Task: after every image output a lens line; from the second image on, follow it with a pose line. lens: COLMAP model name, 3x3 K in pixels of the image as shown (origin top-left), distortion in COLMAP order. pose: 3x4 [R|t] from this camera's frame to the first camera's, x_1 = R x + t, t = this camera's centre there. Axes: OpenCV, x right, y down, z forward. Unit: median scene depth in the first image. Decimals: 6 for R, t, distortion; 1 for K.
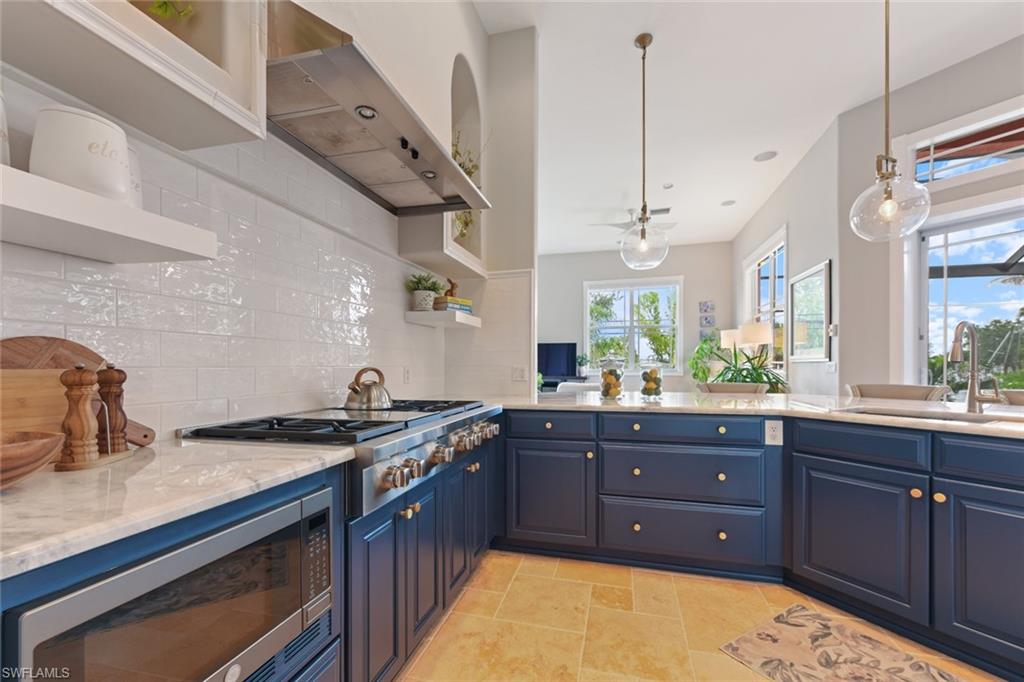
lens RADIAL K [[408.4, 0, 510.1], [0, 408.4, 365.8], [0, 0, 1]] dist [-0.000239, -0.000162]
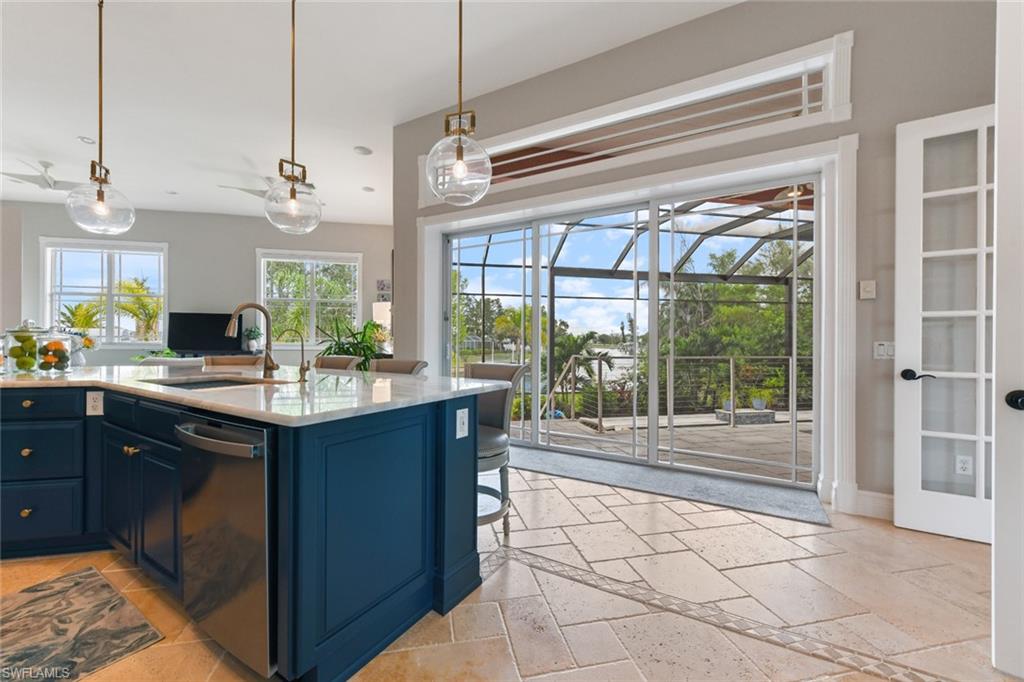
lens RADIAL K [[410.3, 0, 505.8], [0, 410.3, 341.9], [0, 0, 1]] dist [0.001151, 0.000373]
pose [[0.885980, 0.007924, 0.463656, 0.712339], [-0.009932, 0.999949, 0.001889, -0.002052], [-0.463617, -0.006279, 0.886013, -0.259552]]
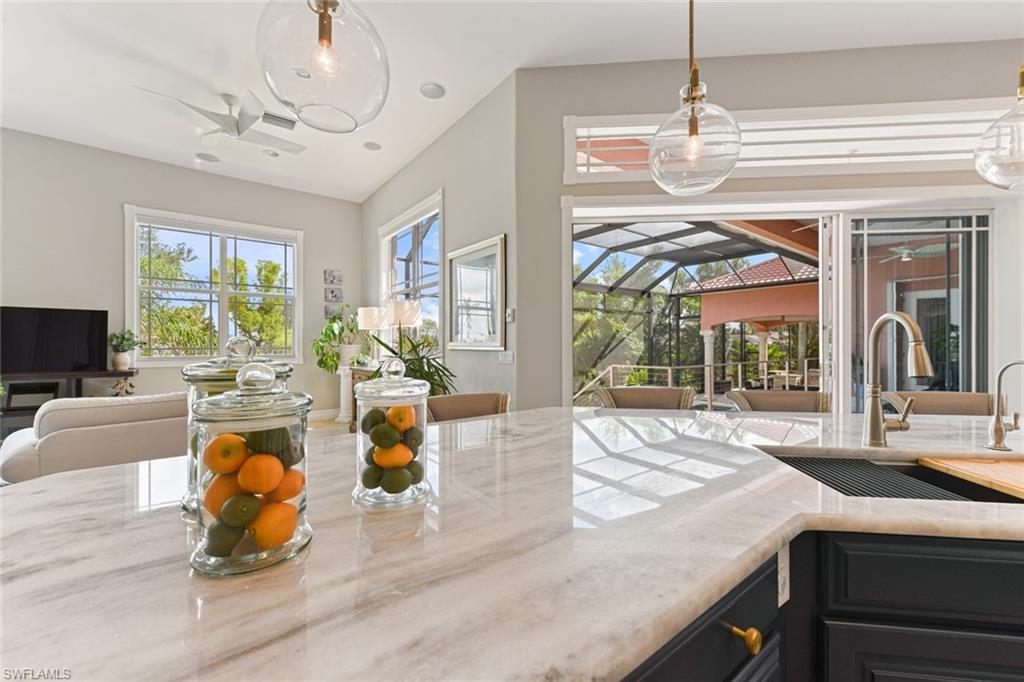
lens RADIAL K [[407.5, 0, 507.3], [0, 407.5, 344.8], [0, 0, 1]] dist [0.004233, 0.000106]
pose [[0.601975, 0.001515, 0.798514, 0.126193], [-0.003023, 0.999995, 0.000382, -0.032239], [-0.798509, -0.002644, 0.601977, 0.643025]]
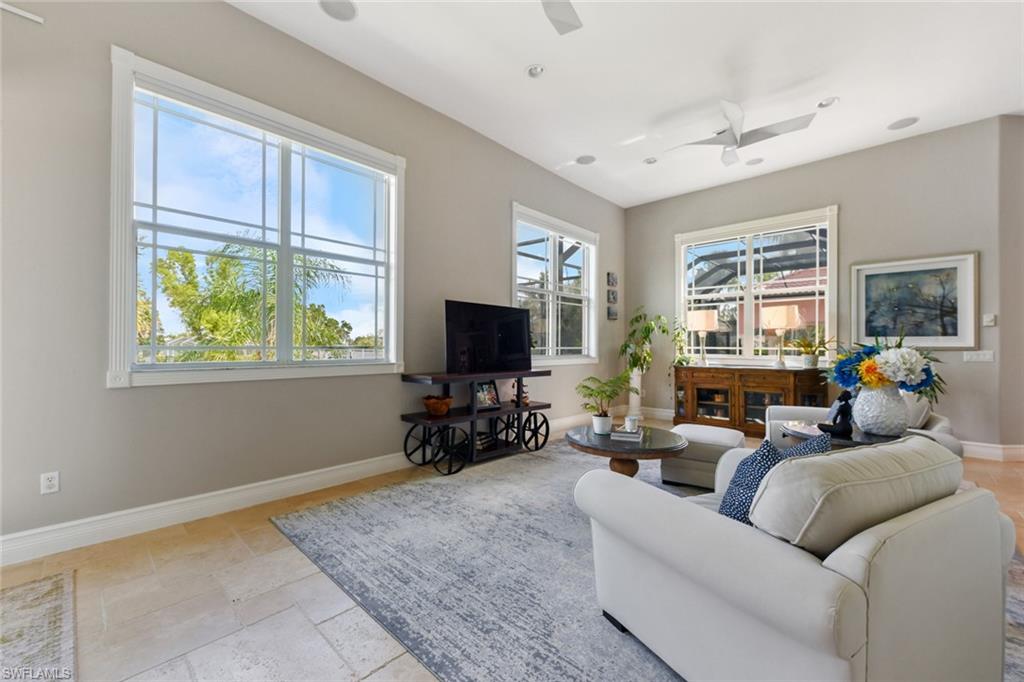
lens RADIAL K [[407.5, 0, 507.3], [0, 407.5, 344.8], [0, 0, 1]] dist [0.004233, 0.000106]
pose [[0.476051, 0.006305, 0.879395, -0.922456], [-0.007977, 0.999964, -0.002851, -0.018126], [-0.879382, -0.005658, 0.476084, 2.099882]]
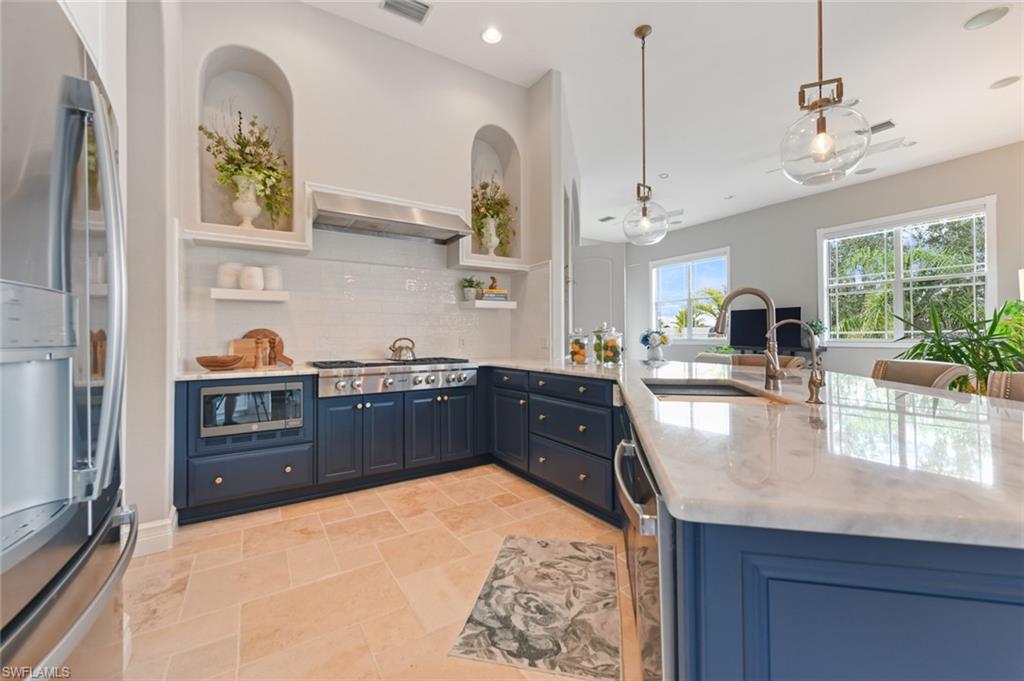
lens RADIAL K [[406.9, 0, 508.9], [0, 406.9, 332.0], [0, 0, 1]] dist [0.002943, -0.000187]
pose [[0.735201, -0.009925, -0.677777, 0.783156], [0.005952, 0.999949, -0.008187, -0.003294], [0.677823, 0.001985, 0.735222, -0.021469]]
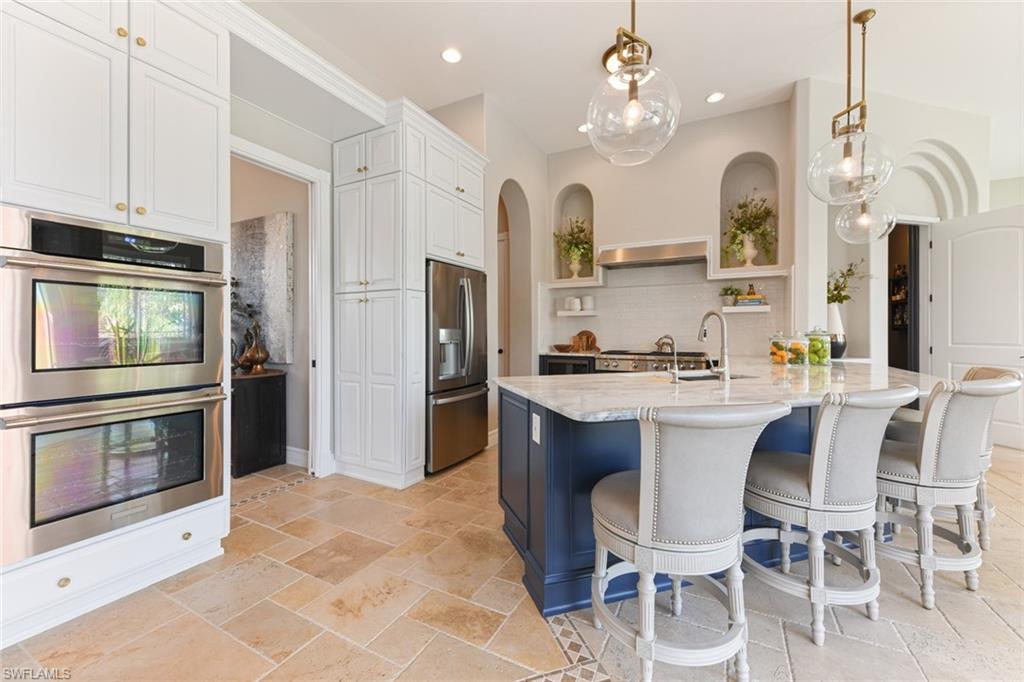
lens RADIAL K [[410.3, 0, 505.8], [0, 410.3, 341.9], [0, 0, 1]] dist [0.001151, 0.000373]
pose [[-0.219267, 0.023800, -0.975374, 1.528602], [0.003332, 0.999715, 0.023645, -0.018289], [0.975659, 0.001935, -0.219284, 0.358741]]
